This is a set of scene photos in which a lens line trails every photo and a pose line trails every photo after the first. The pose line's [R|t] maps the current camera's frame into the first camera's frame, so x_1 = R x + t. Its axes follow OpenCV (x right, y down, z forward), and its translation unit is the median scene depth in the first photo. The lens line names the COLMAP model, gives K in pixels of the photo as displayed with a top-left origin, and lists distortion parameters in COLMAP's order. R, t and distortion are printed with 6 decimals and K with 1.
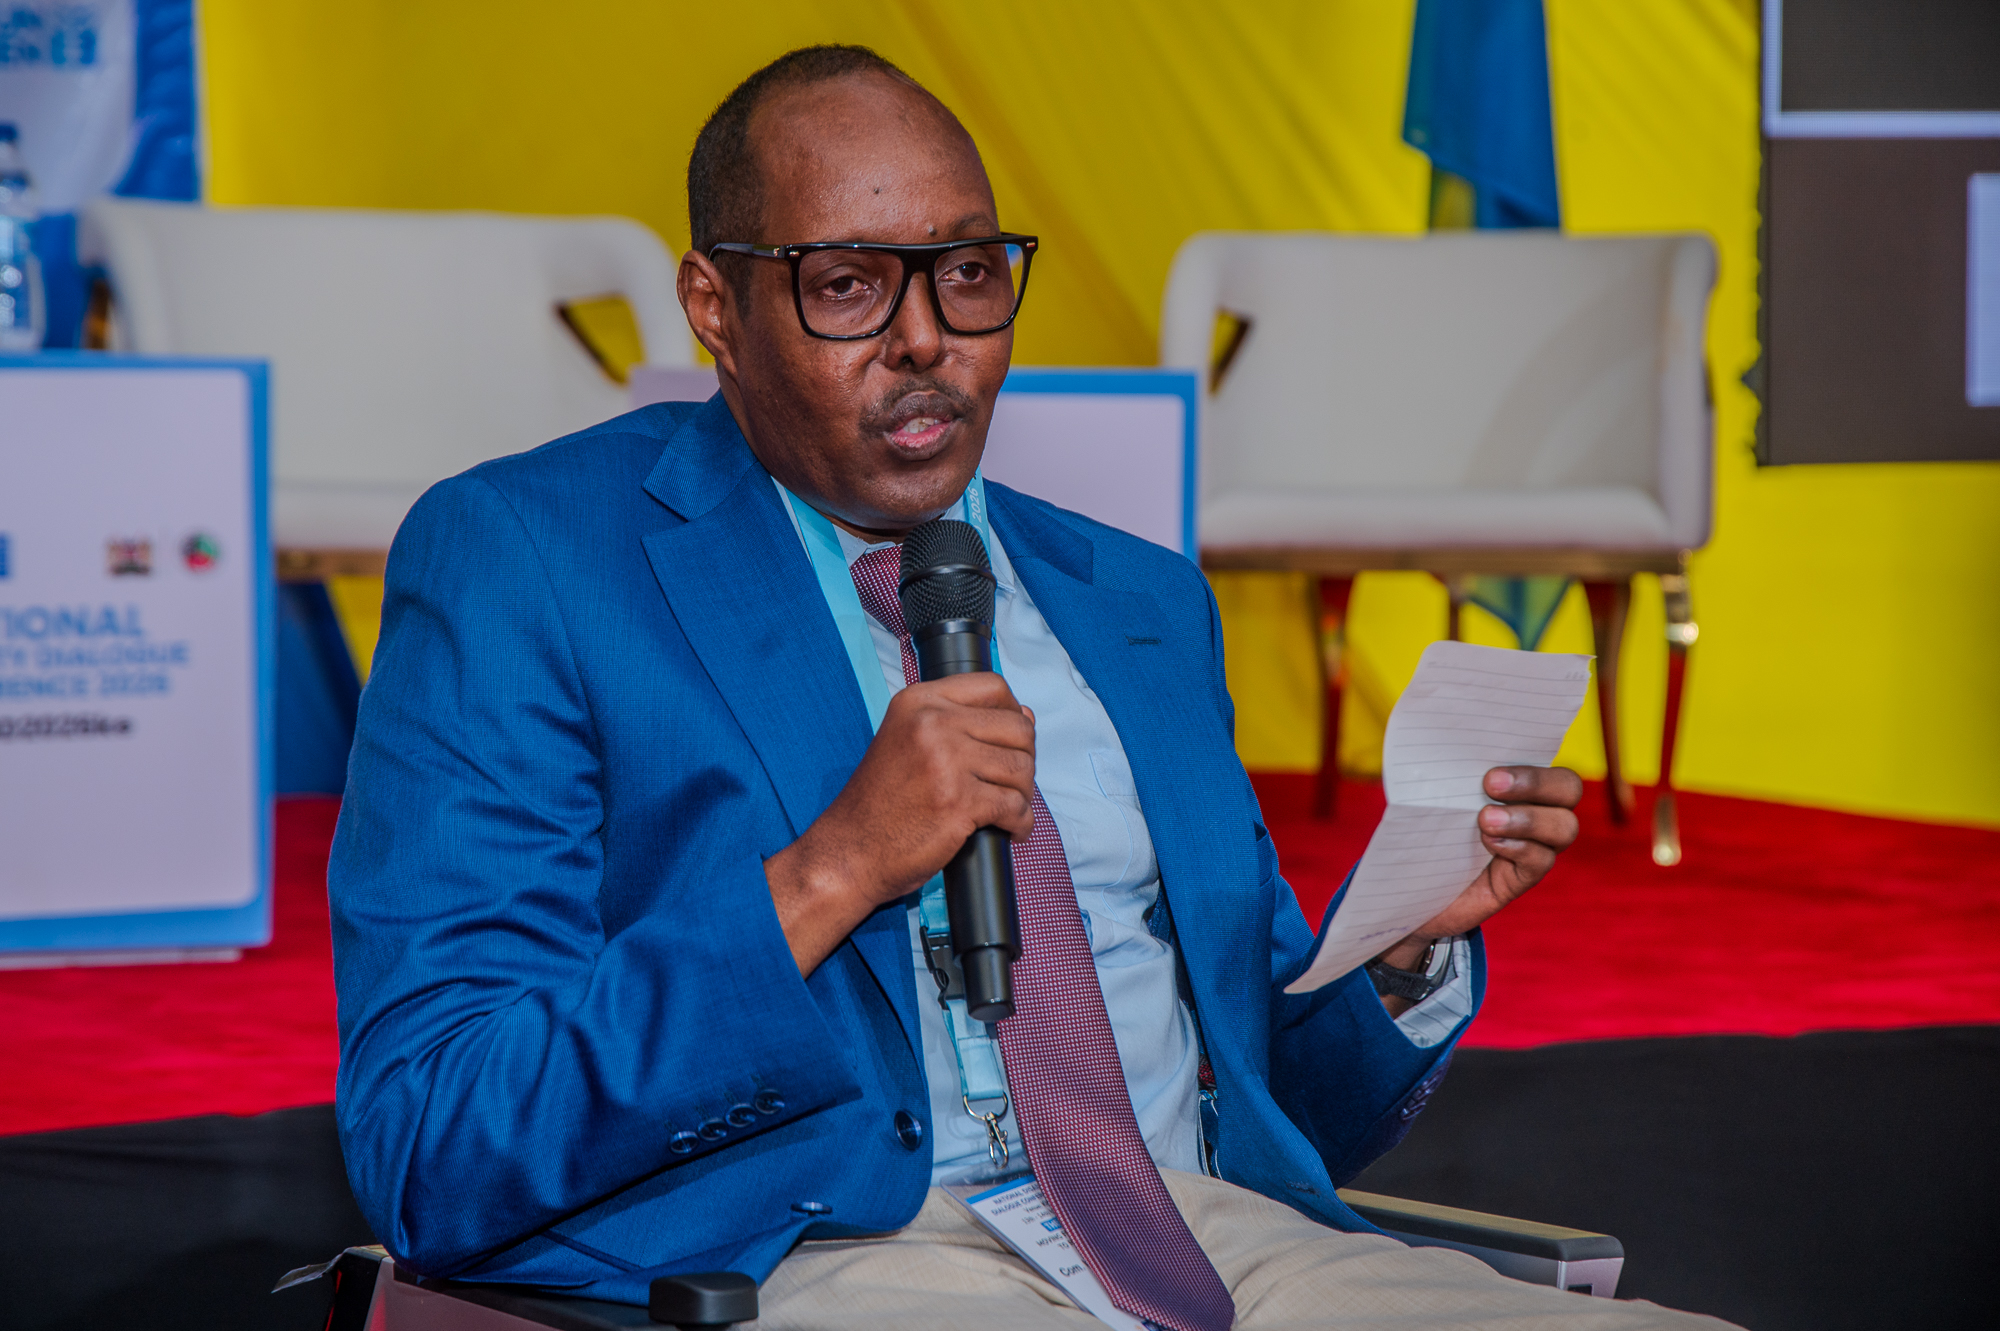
lens RADIAL K [[5670.6, 0, 993.3], [0, 5670.6, 611.1], [0, 0, 1]] dist [0.854276, -1.329586]
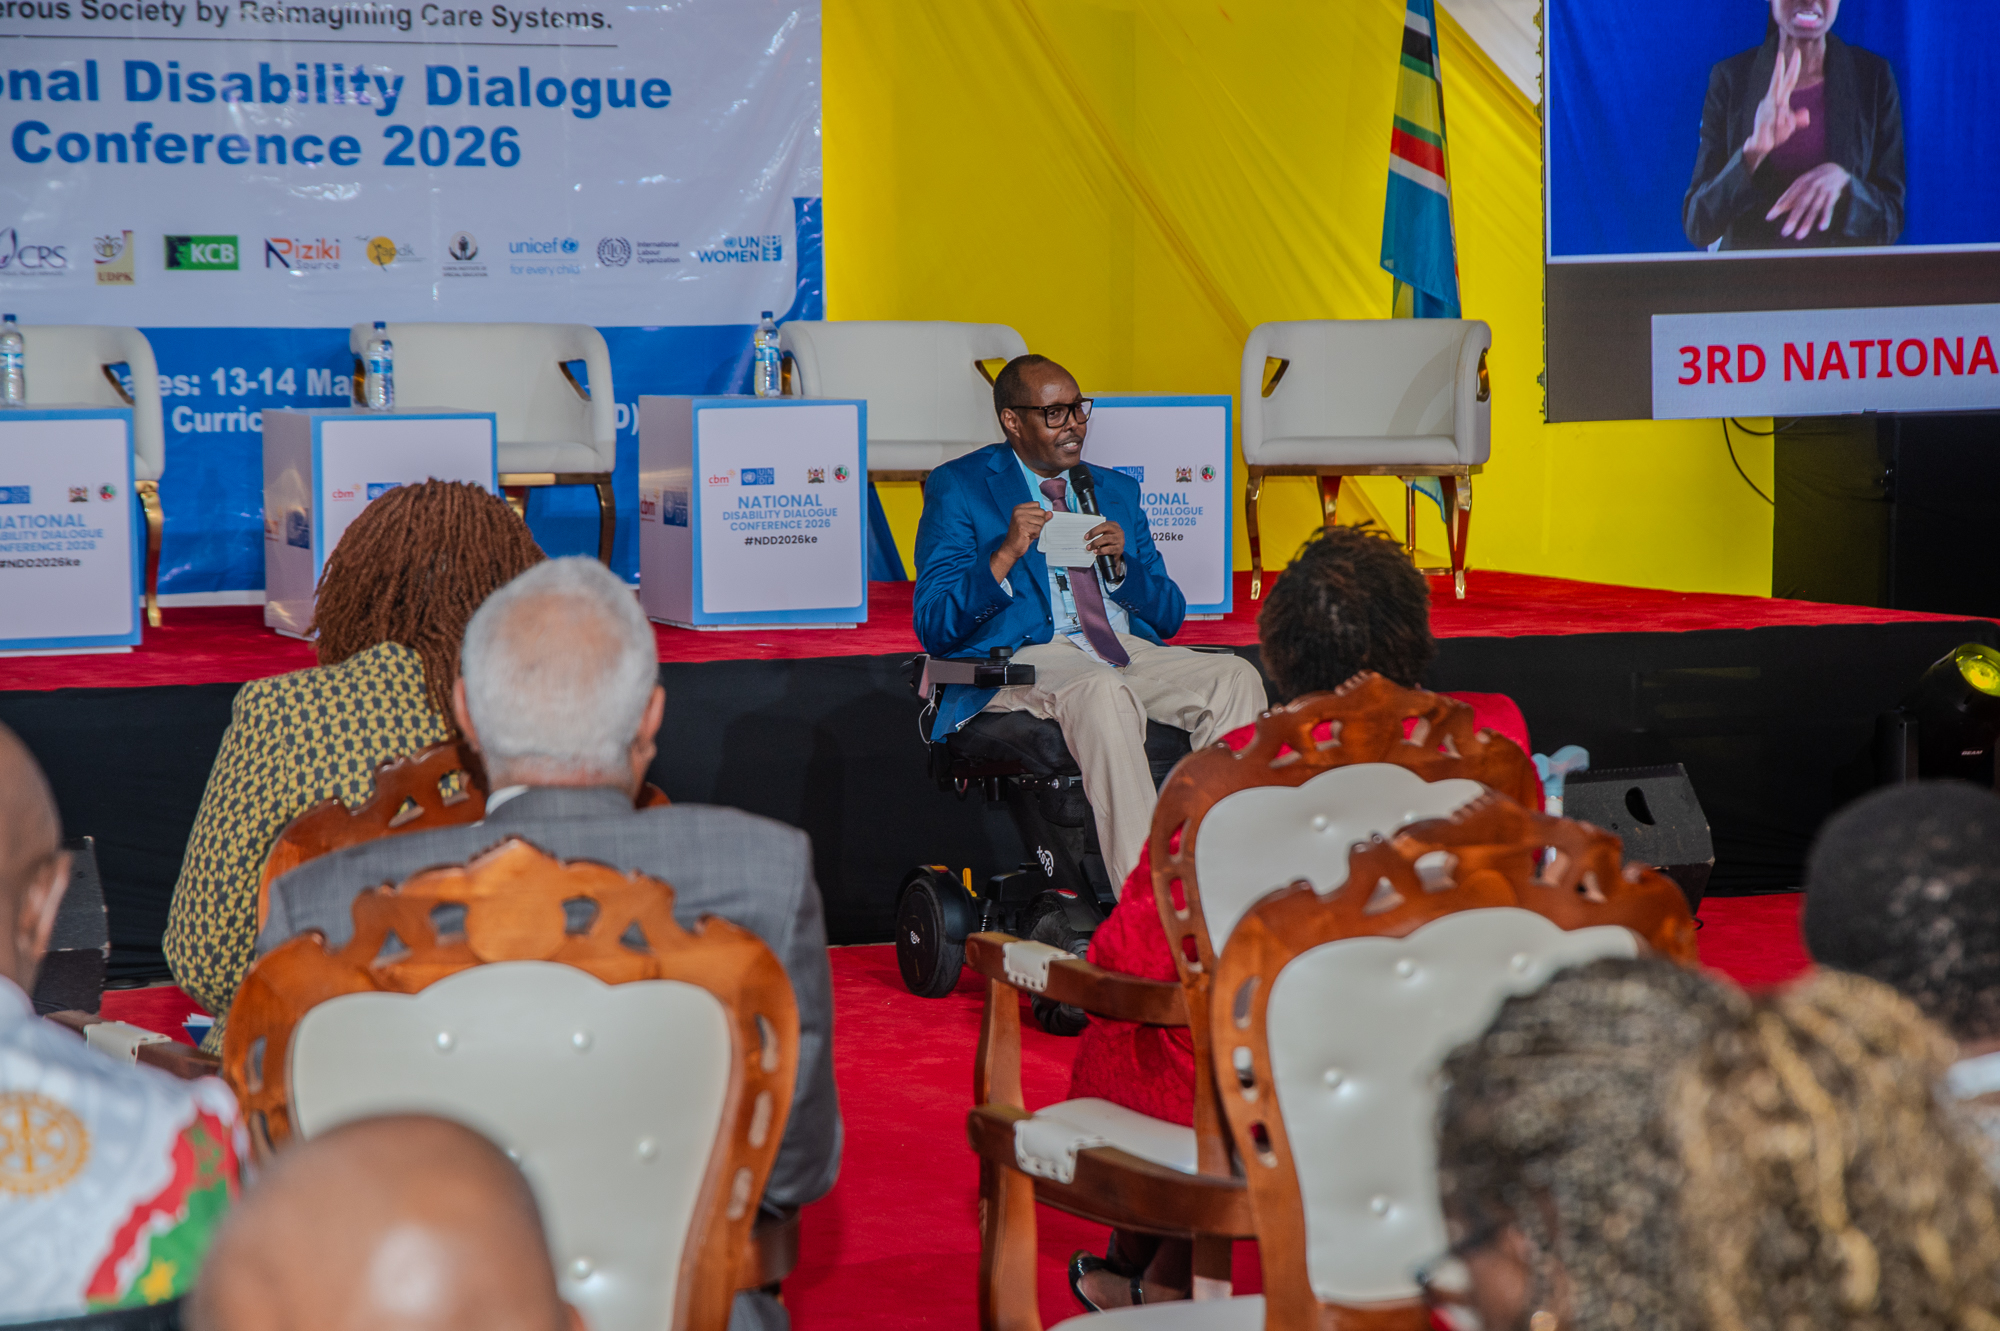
lens RADIAL K [[5670.6, 0, 993.3], [0, 5670.6, 611.1], [0, 0, 1]] dist [0.854276, -1.329586]
pose [[0.996764, -0.005981, -0.080157, 0.138158], [0.007730, 0.999738, 0.021531, -0.002669], [0.080007, -0.022081, 0.996550, -1.567200]]
